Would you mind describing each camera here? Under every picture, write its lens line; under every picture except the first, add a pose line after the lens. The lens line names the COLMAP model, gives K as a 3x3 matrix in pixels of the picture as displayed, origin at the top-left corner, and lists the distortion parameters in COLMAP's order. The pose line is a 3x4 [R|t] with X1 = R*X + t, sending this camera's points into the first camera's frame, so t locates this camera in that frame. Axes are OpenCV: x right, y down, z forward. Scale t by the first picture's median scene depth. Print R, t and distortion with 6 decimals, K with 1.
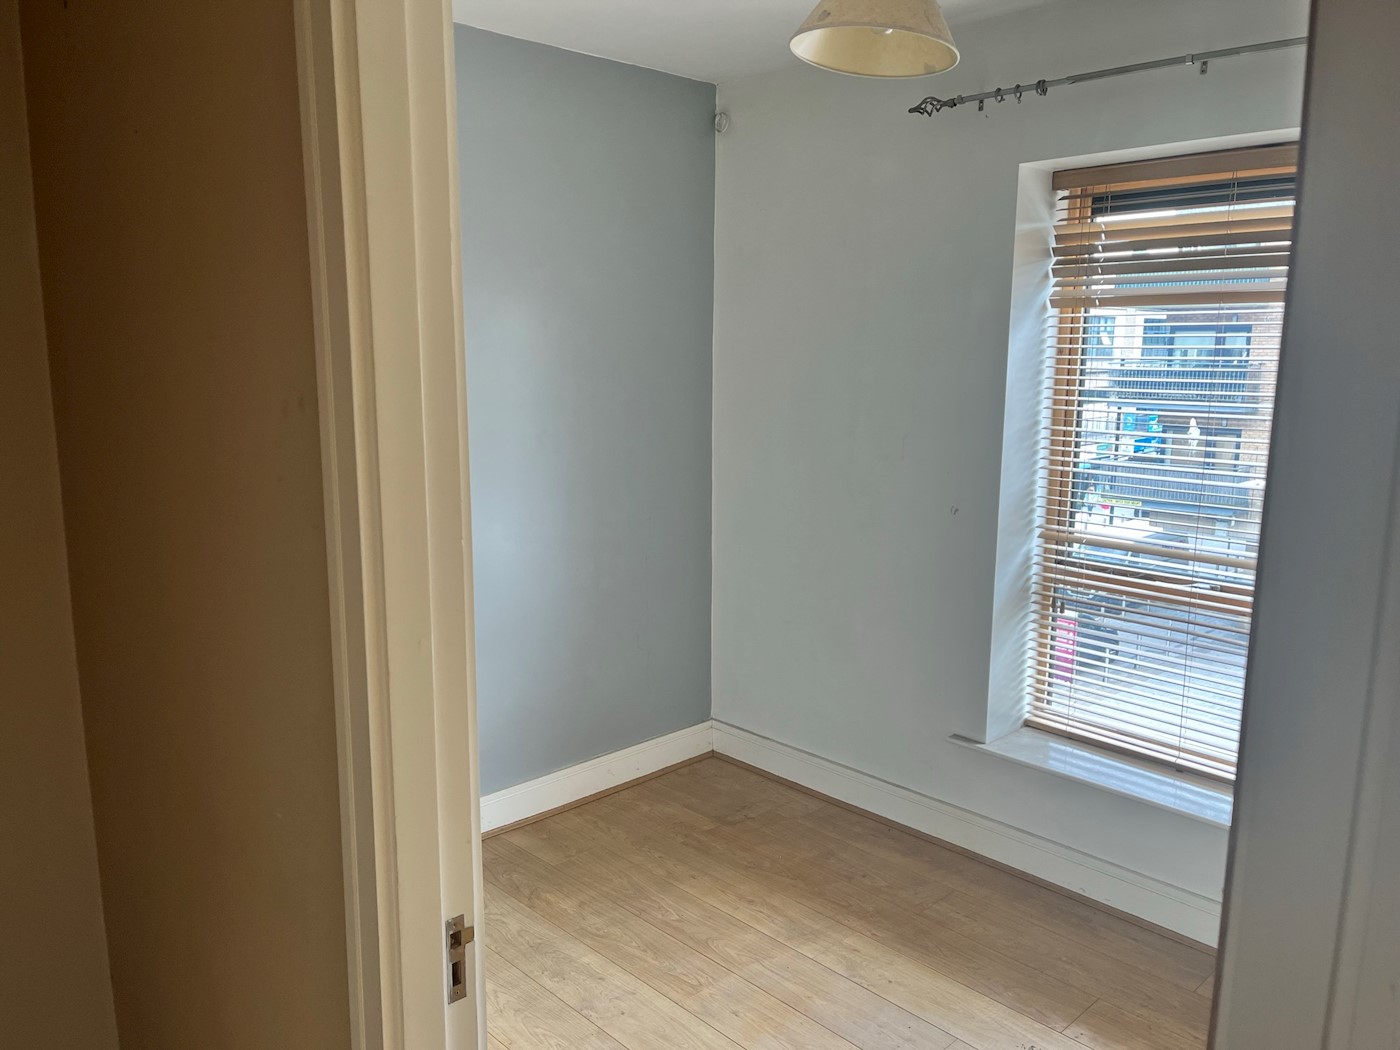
lens RADIAL K [[1060.3, 0, 700.0], [0, 1060.3, 525.0], [0, 0, 1]] dist [0.074658, -0.089215]
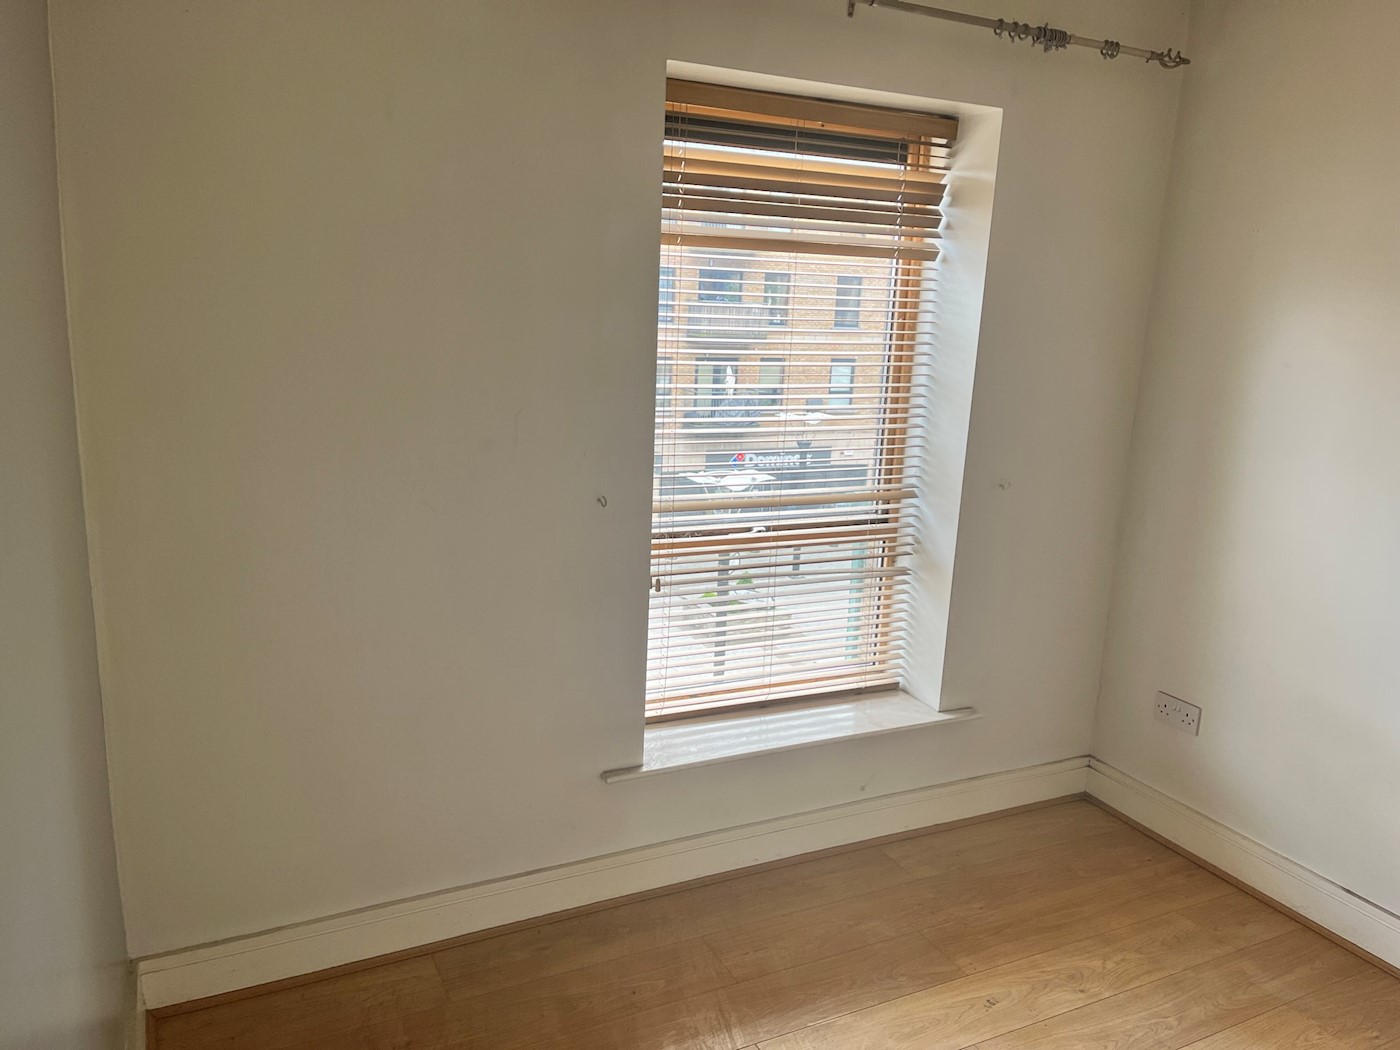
lens RADIAL K [[1060.3, 0, 700.0], [0, 1060.3, 525.0], [0, 0, 1]] dist [0.074658, -0.089215]
pose [[0.295457, -0.201204, 0.933928, -0.503619], [0.117172, 0.977822, 0.173592, -0.130541], [-0.948143, 0.058141, 0.312480, 0.733759]]
